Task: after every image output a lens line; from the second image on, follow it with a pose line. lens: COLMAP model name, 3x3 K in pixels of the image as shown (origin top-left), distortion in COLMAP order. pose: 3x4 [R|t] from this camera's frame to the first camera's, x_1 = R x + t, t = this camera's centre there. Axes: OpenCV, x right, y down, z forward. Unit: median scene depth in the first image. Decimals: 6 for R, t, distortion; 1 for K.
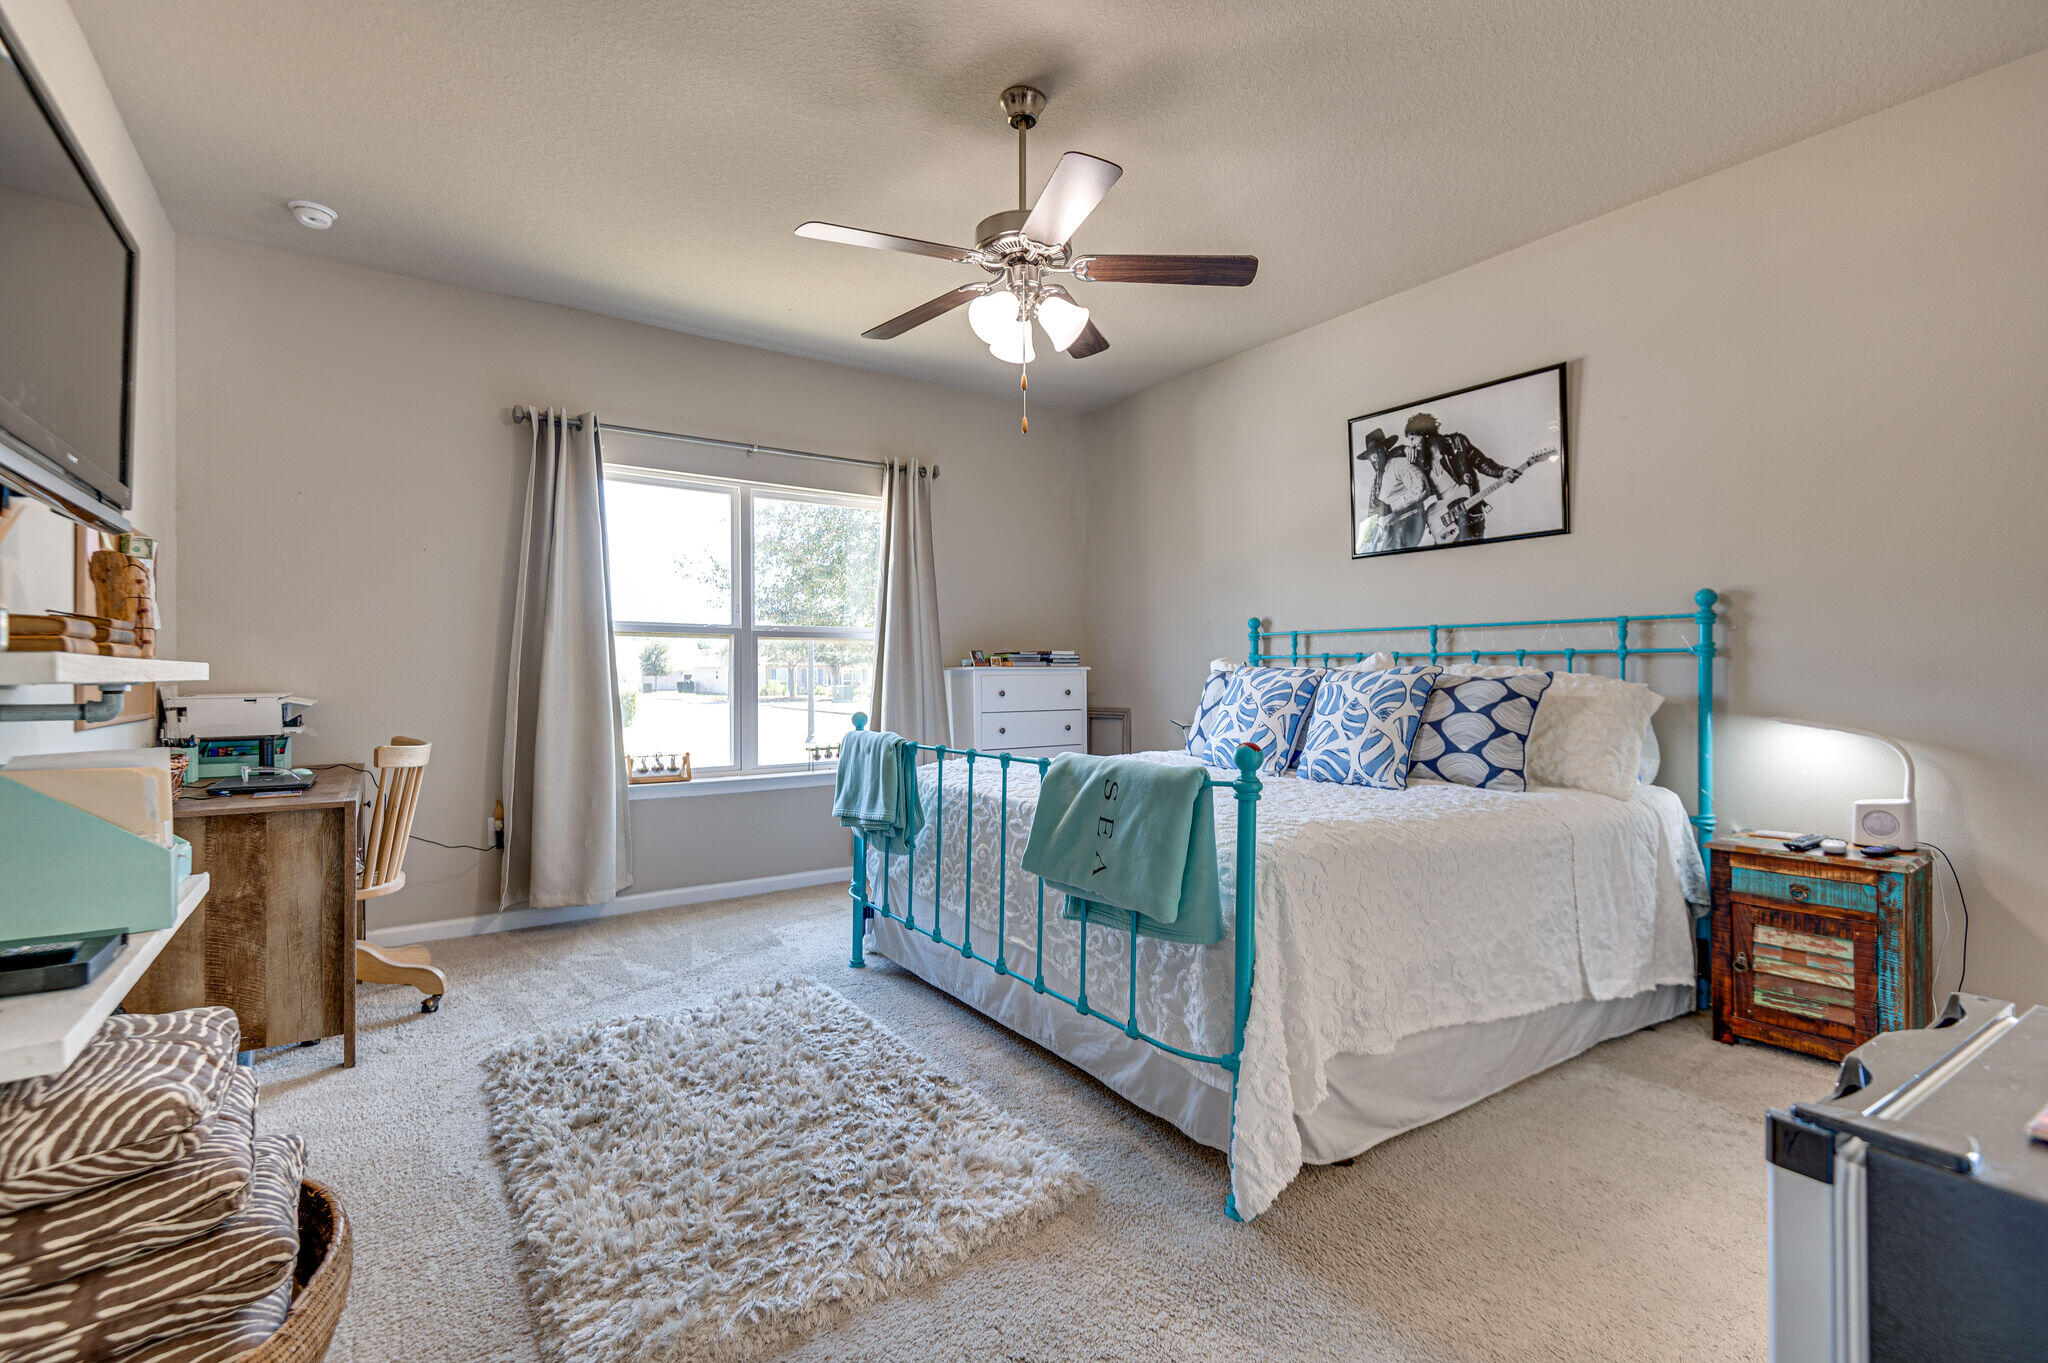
lens RADIAL K [[909.3, 0, 1014.7], [0, 909.3, 653.5], [0, 0, 1]] dist [0.024268, -0.011176]
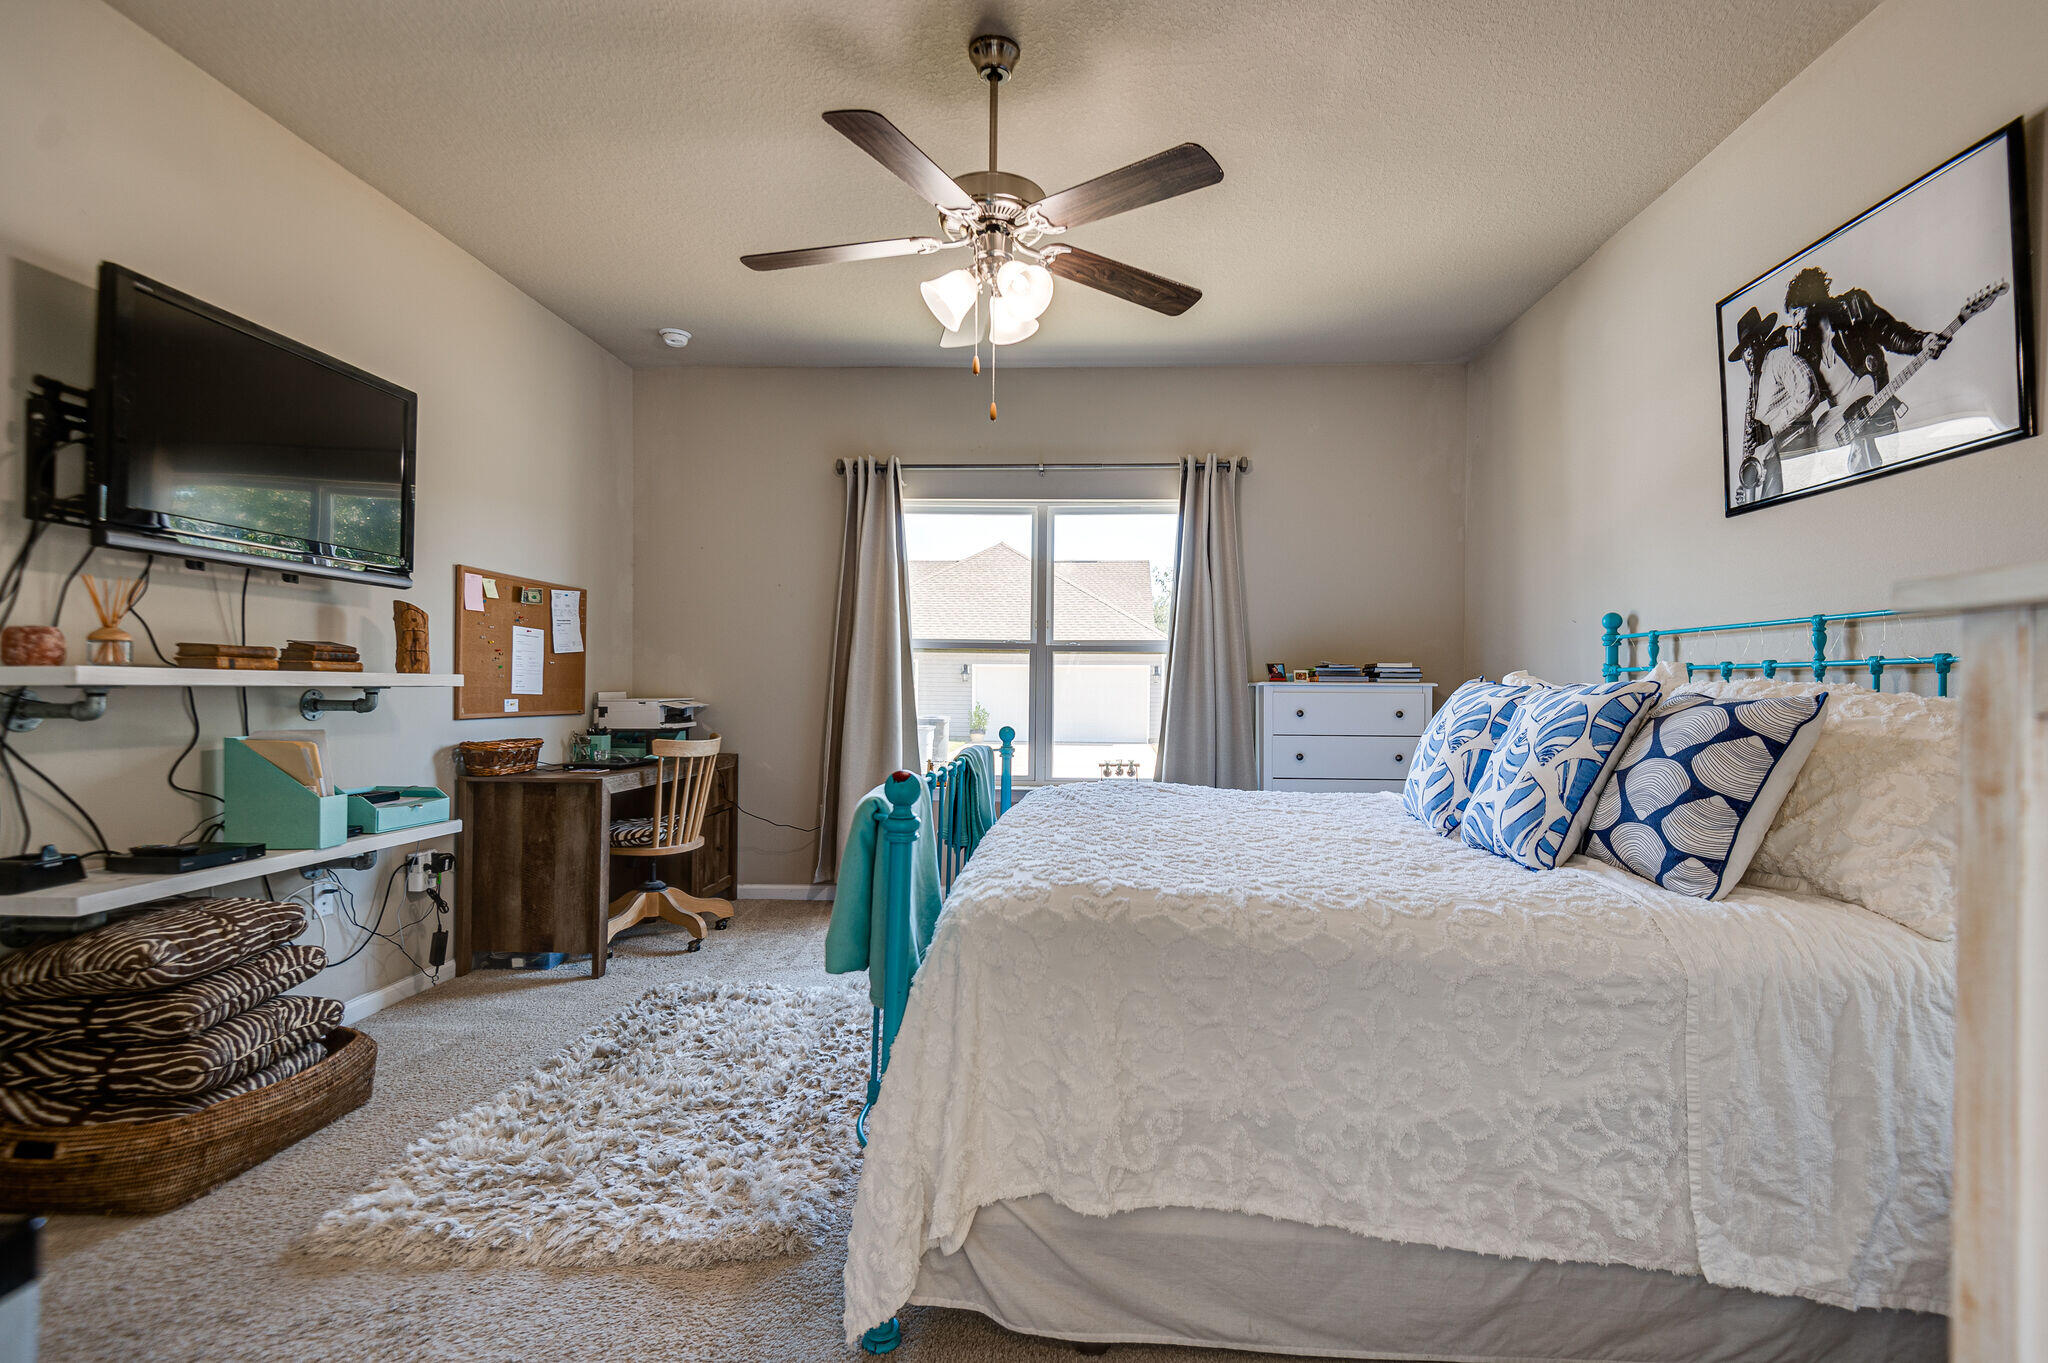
lens RADIAL K [[929.9, 0, 1032.6], [0, 929.9, 673.6], [0, 0, 1]] dist [0.034727, -0.022022]
pose [[0.808598, -0.000405, -0.588362, 0.420837], [0.002886, 0.999990, 0.003278, 0.003945], [0.588355, -0.004349, 0.808591, 0.197017]]
